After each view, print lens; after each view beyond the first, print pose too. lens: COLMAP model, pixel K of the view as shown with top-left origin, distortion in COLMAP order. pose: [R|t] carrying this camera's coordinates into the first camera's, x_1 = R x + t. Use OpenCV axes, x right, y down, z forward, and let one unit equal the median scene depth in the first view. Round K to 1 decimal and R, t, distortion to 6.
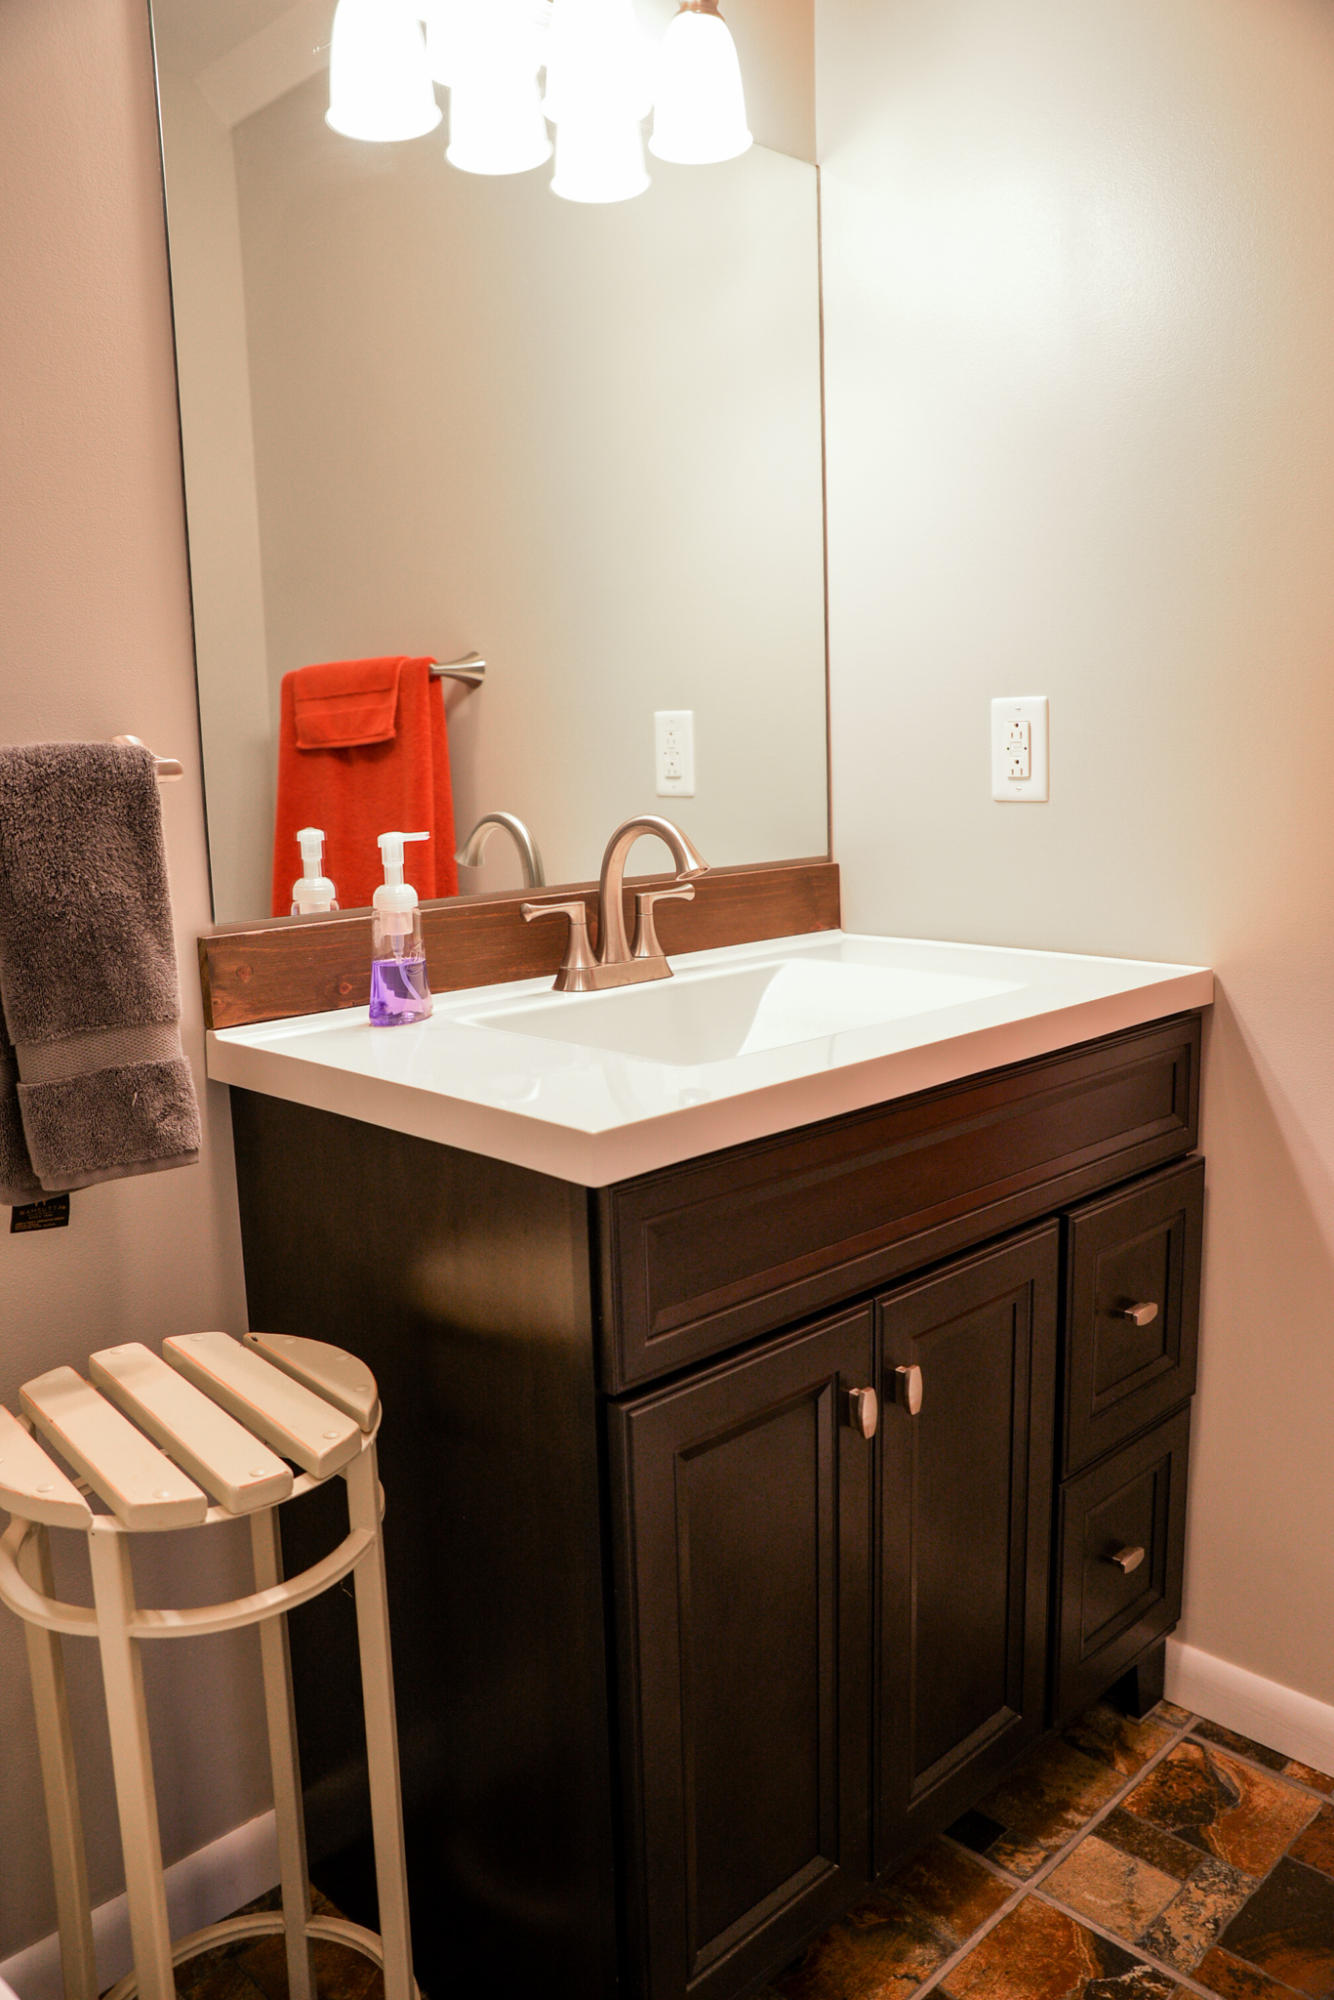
lens RADIAL K [[1510.3, 0, 626.1], [0, 1510.3, 1003.1], [0, 0, 1]] dist [-0.095492, 0.091215]
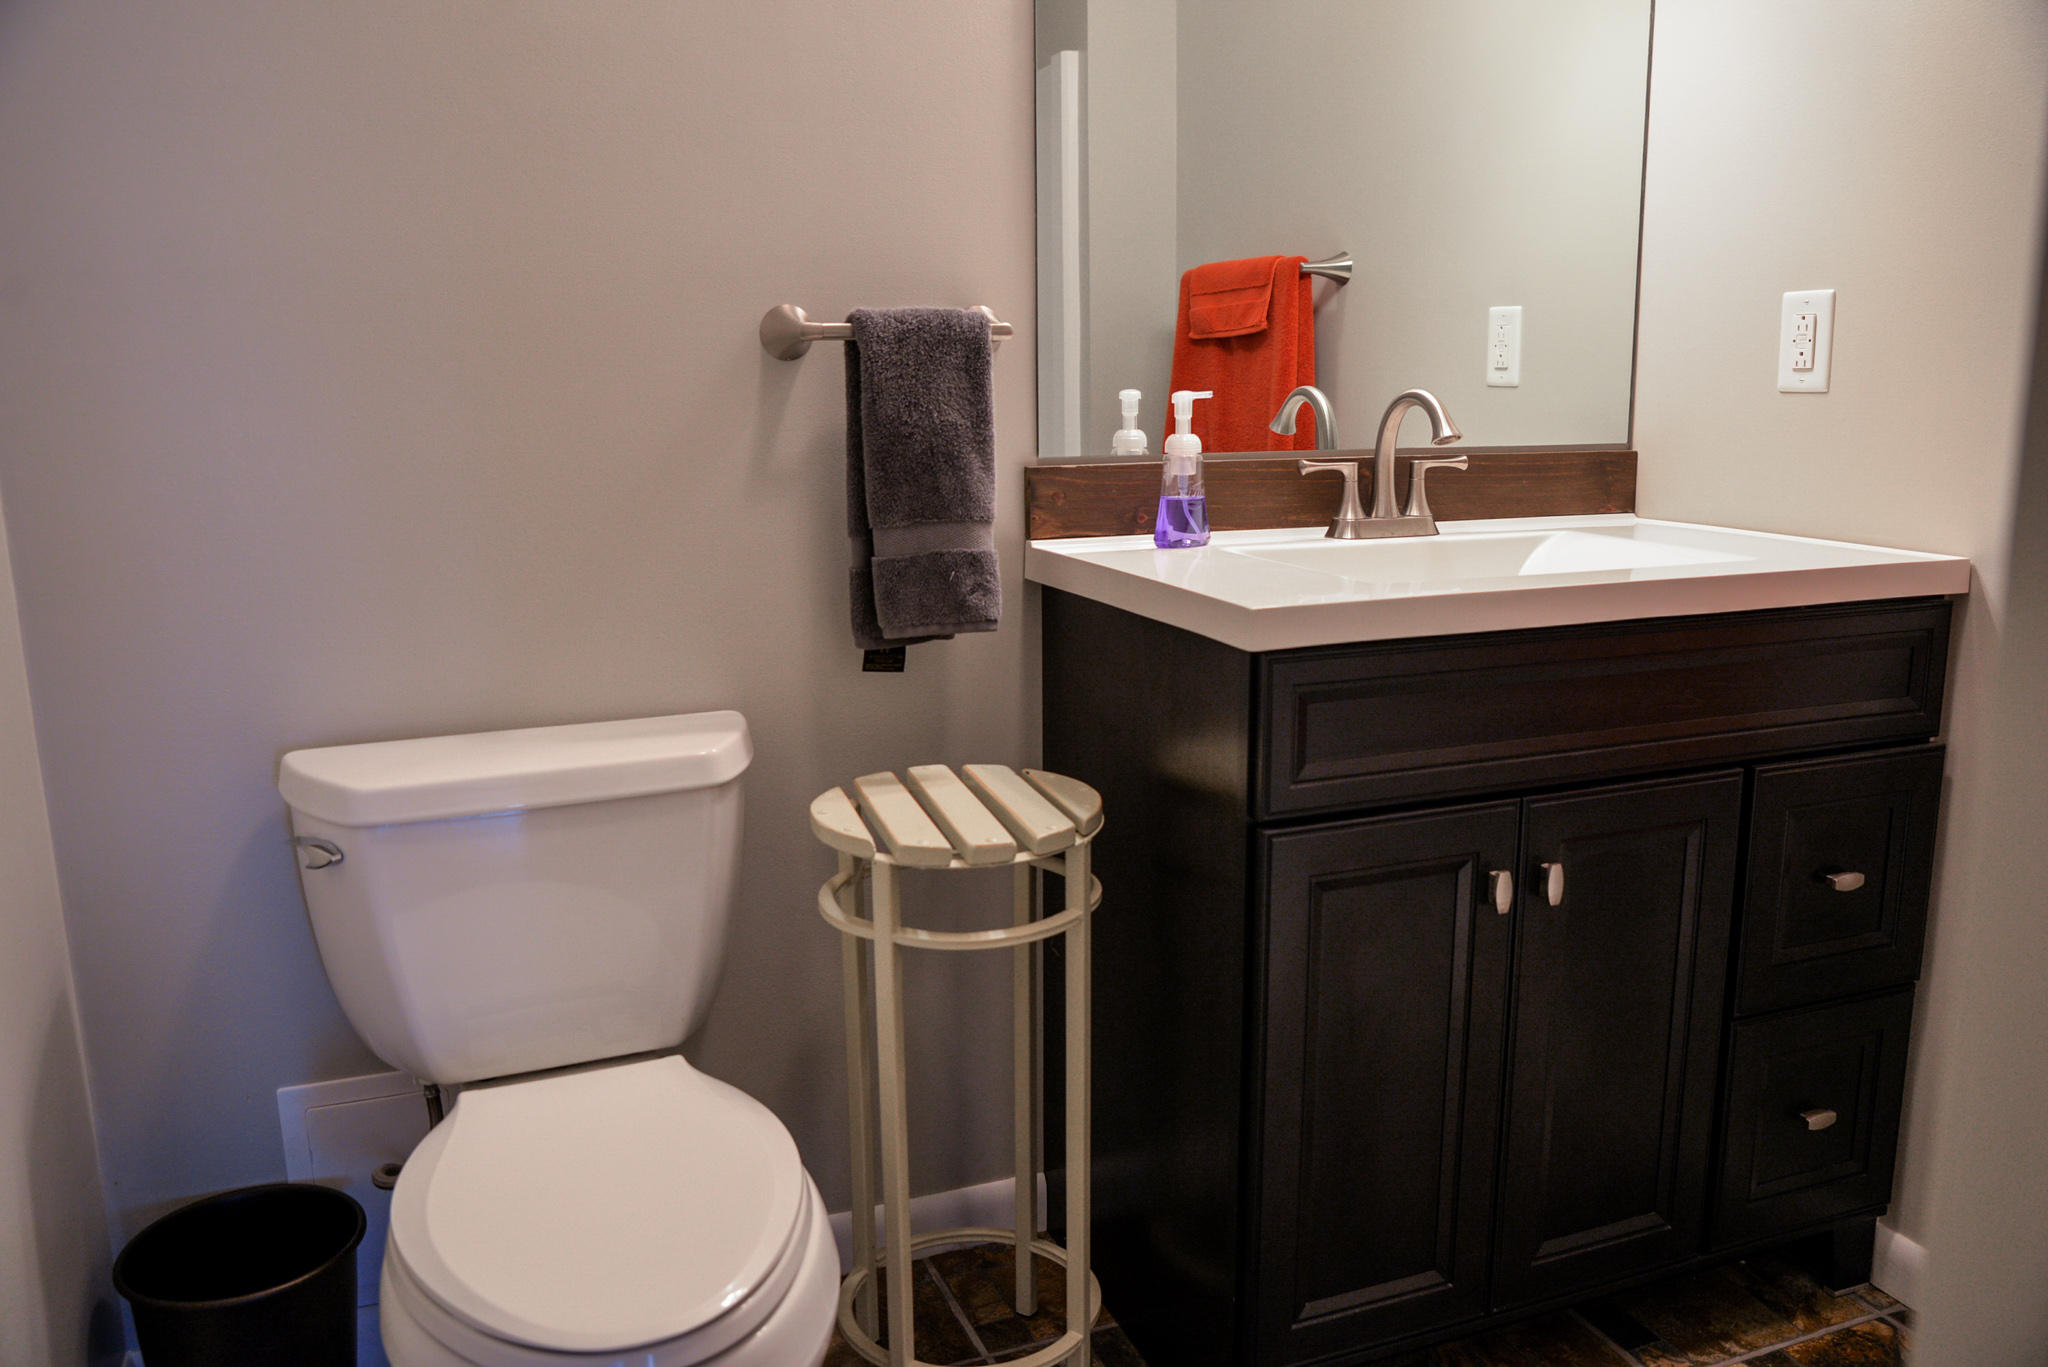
lens RADIAL K [[1546.6, 0, 1014.6], [0, 1546.6, 682.0], [0, 0, 1]] dist [-0.095492, 0.091215]
pose [[0.923007, 0.096964, -0.372364, 0.204016], [-0.084060, 0.995166, 0.050775, 0.069356], [0.375488, -0.015565, 0.926697, -0.215521]]
